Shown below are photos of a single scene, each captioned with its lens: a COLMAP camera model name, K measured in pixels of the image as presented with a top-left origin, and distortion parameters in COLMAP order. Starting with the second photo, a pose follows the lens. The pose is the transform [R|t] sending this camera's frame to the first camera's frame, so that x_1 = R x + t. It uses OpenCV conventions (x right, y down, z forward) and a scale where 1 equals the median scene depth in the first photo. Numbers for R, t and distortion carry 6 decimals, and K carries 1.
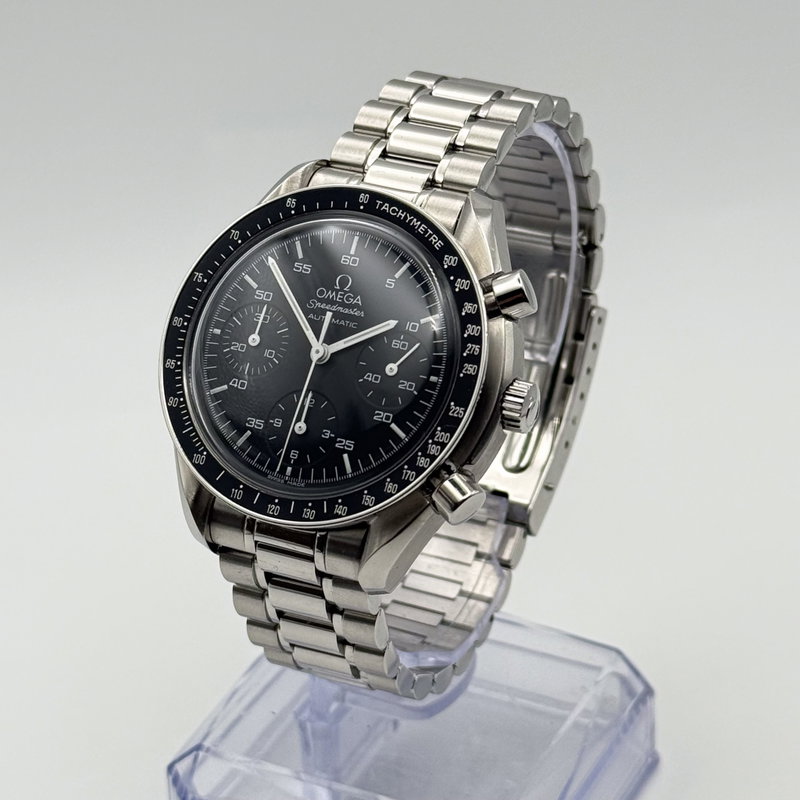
lens RADIAL K [[2548.4, 0, 400.0], [0, 2548.4, 400.0], [0, 0, 1]] dist [-0.119217, -0.832773]
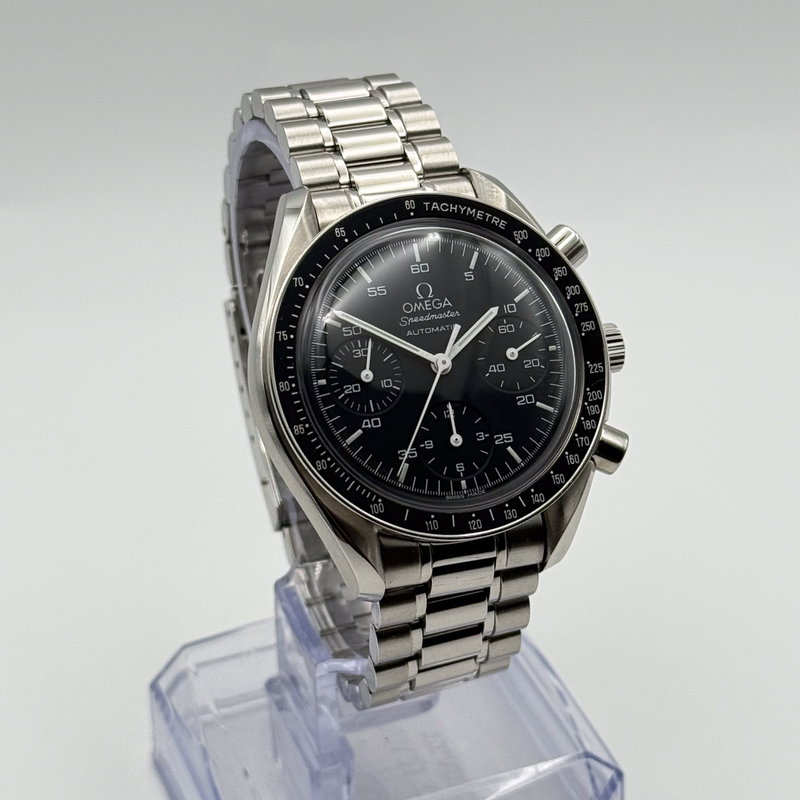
lens RADIAL K [[2548.4, 0, 400.0], [0, 2548.4, 400.0], [0, 0, 1]] dist [-0.119217, -0.832773]
pose [[0.700583, -0.324520, 0.635508, -0.676766], [0.311723, 0.940314, 0.136524, -0.145332], [-0.641881, 0.102456, 0.759928, 0.257860]]
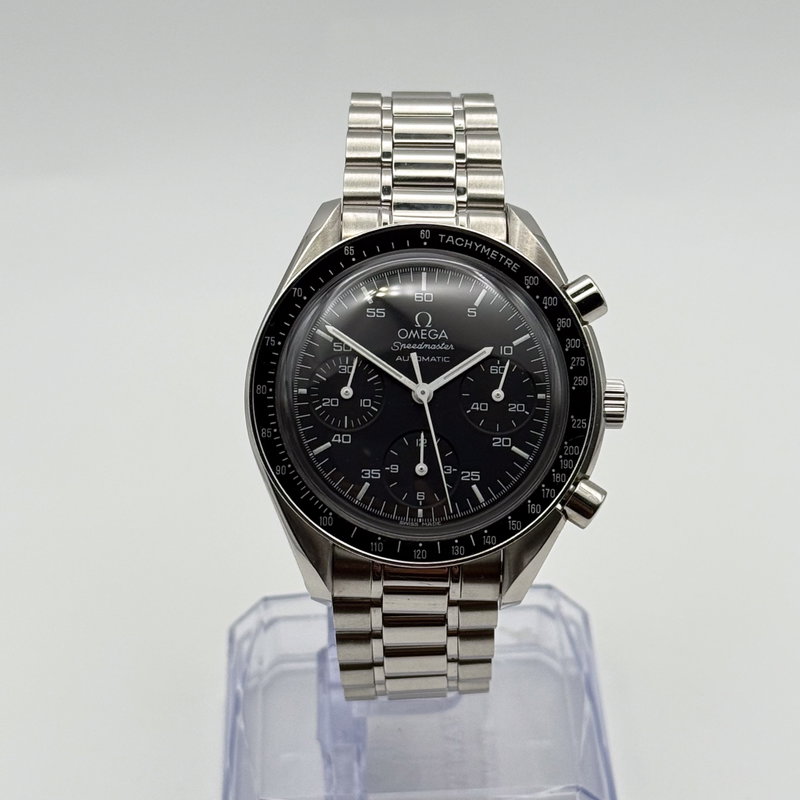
lens RADIAL K [[2548.4, 0, 400.0], [0, 2548.4, 400.0], [0, 0, 1]] dist [-0.119217, -0.832773]
pose [[0.893081, -0.210294, 0.397722, -0.444071], [0.177224, 0.976995, 0.118627, -0.137854], [-0.413519, -0.035458, 0.909805, 0.077914]]
